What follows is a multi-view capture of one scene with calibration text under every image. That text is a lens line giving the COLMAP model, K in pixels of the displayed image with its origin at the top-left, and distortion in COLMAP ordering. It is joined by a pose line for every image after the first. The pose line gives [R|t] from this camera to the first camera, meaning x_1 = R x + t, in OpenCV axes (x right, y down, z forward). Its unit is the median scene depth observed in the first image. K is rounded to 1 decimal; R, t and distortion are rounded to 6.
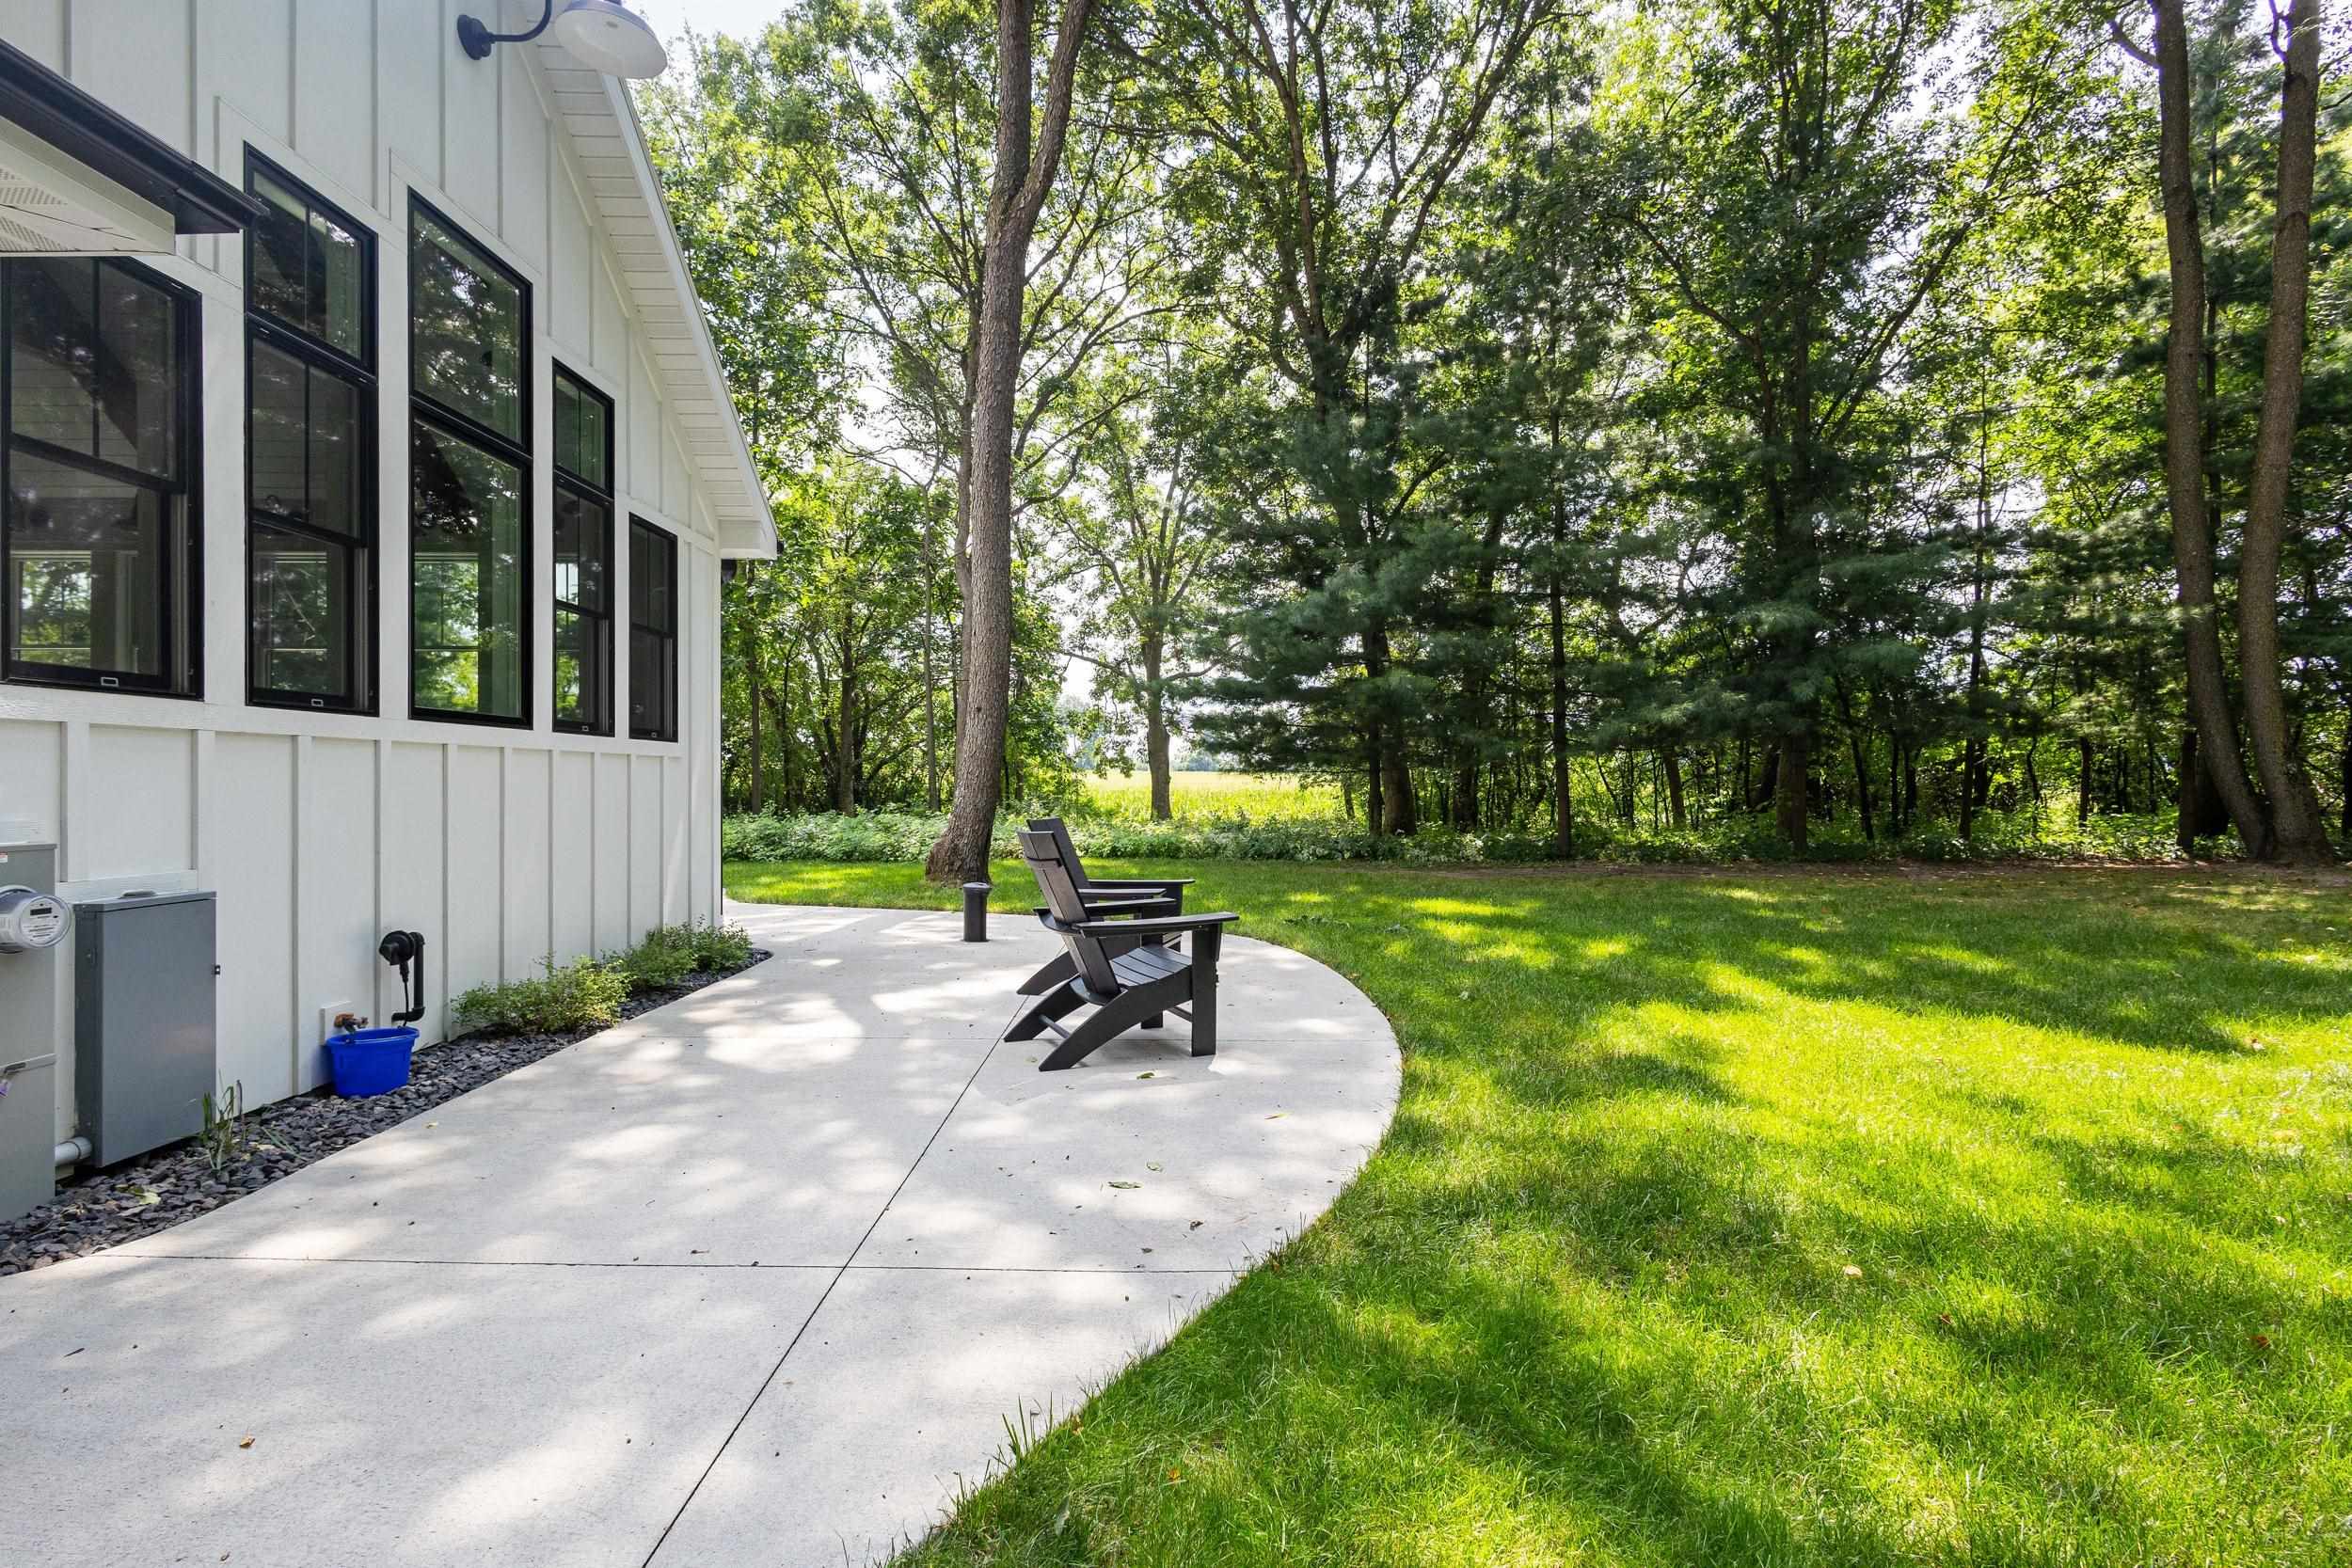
lens RADIAL K [[1083.4, 0, 1175.1], [0, 1083.4, 784.8], [0, 0, 1]] dist [0.010515, 0.001285]
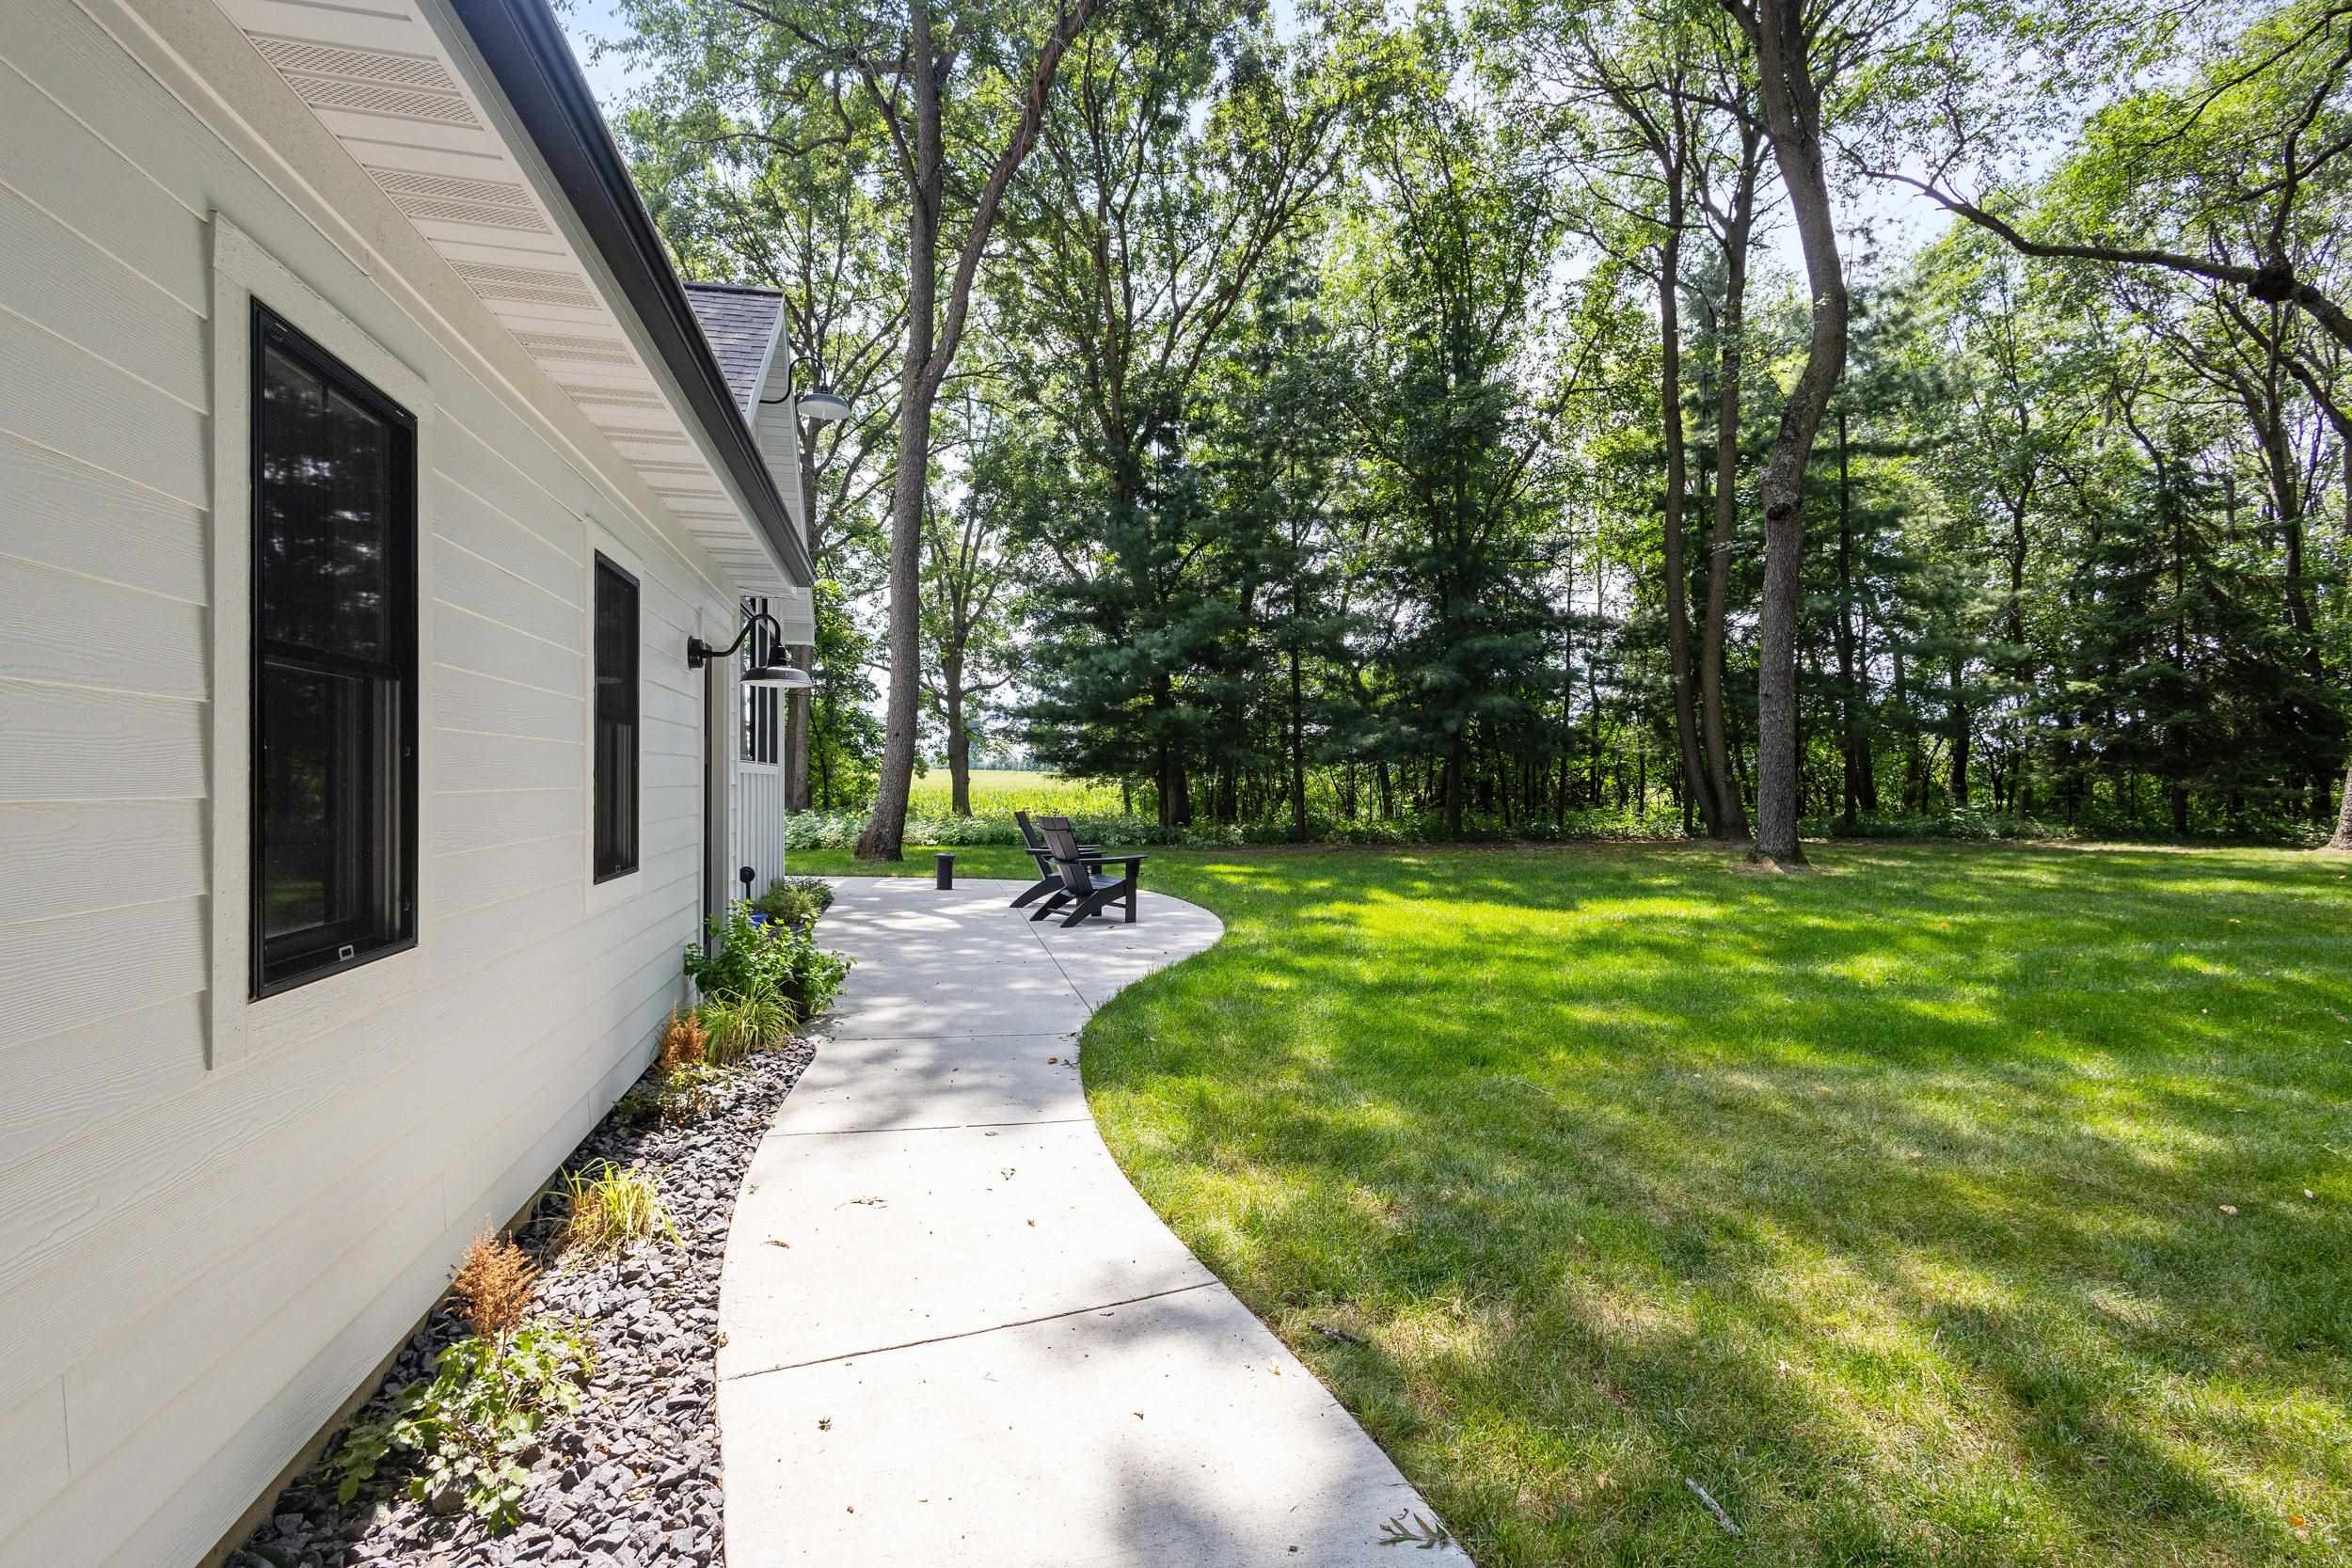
lens RADIAL K [[1083.4, 0, 1179.8], [0, 1083.4, 782.8], [0, 0, 1]] dist [0.010515, 0.001285]
pose [[0.974109, 0.001947, 0.226070, -0.096659], [-0.001995, 0.999998, -0.000016, -0.005743], [-0.226069, -0.000435, 0.974111, -0.291110]]
